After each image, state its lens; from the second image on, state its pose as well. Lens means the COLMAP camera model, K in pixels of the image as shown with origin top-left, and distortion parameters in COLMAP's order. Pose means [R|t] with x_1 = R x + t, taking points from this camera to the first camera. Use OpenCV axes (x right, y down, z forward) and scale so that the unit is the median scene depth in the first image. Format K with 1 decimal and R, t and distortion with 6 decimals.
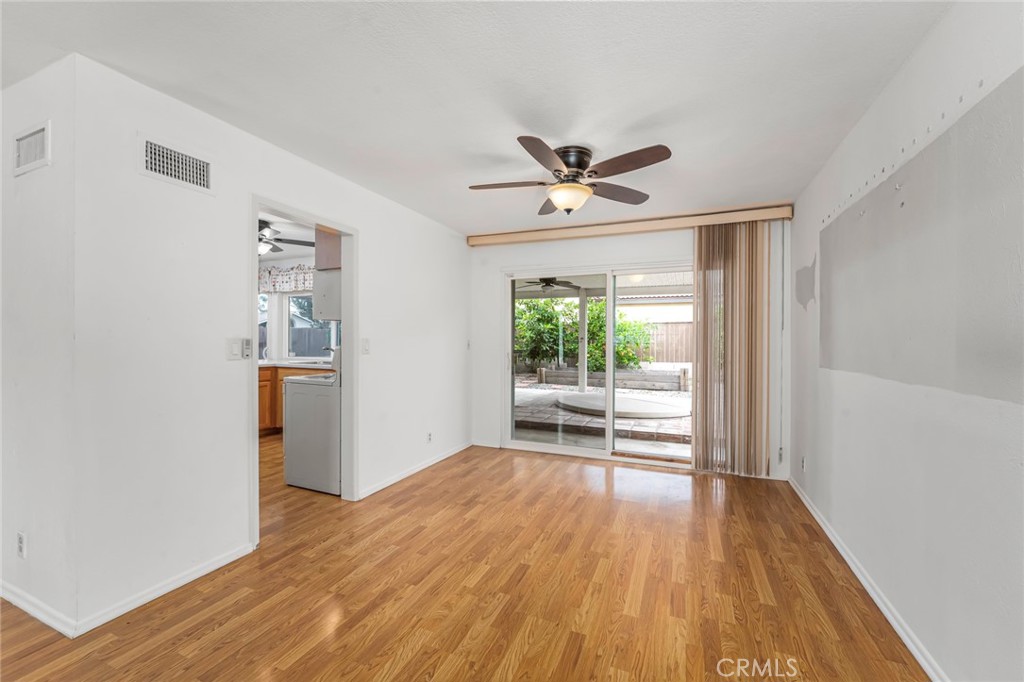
lens RADIAL K [[417.7, 0, 509.4], [0, 417.7, 335.8], [0, 0, 1]] dist [-0.015076, -0.000002]
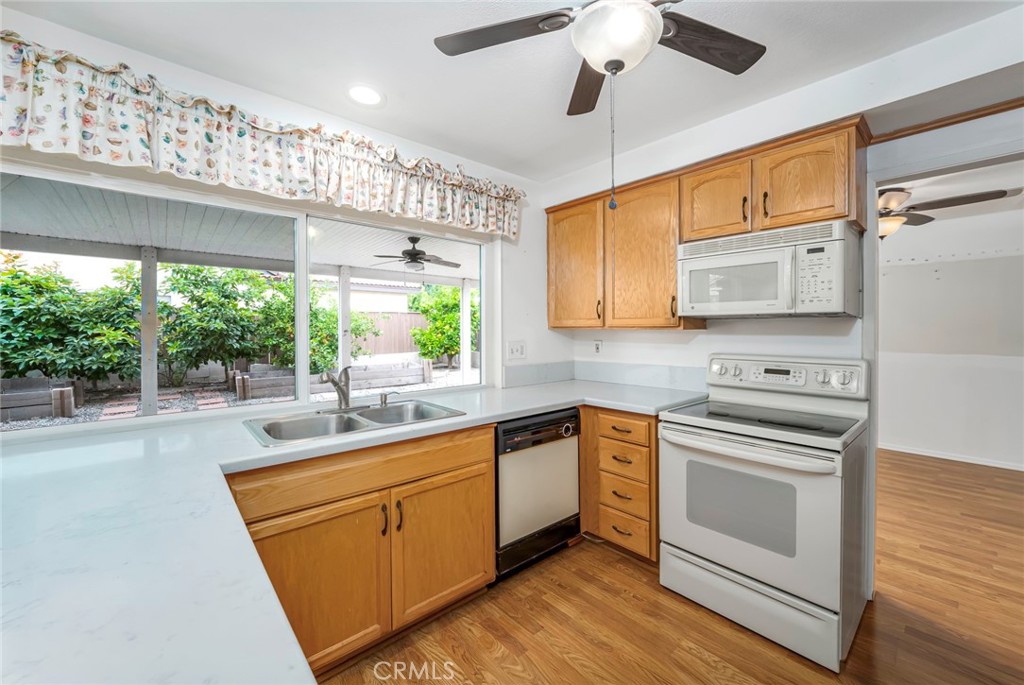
lens RADIAL K [[402.9, 0, 535.0], [0, 402.9, 333.8], [0, 0, 1]] dist [-0.010465, 0.000182]
pose [[0.409106, -0.022660, 0.912205, -0.628303], [0.001313, 0.999705, 0.024245, -0.011768], [-0.912486, -0.008721, 0.409015, 0.671188]]
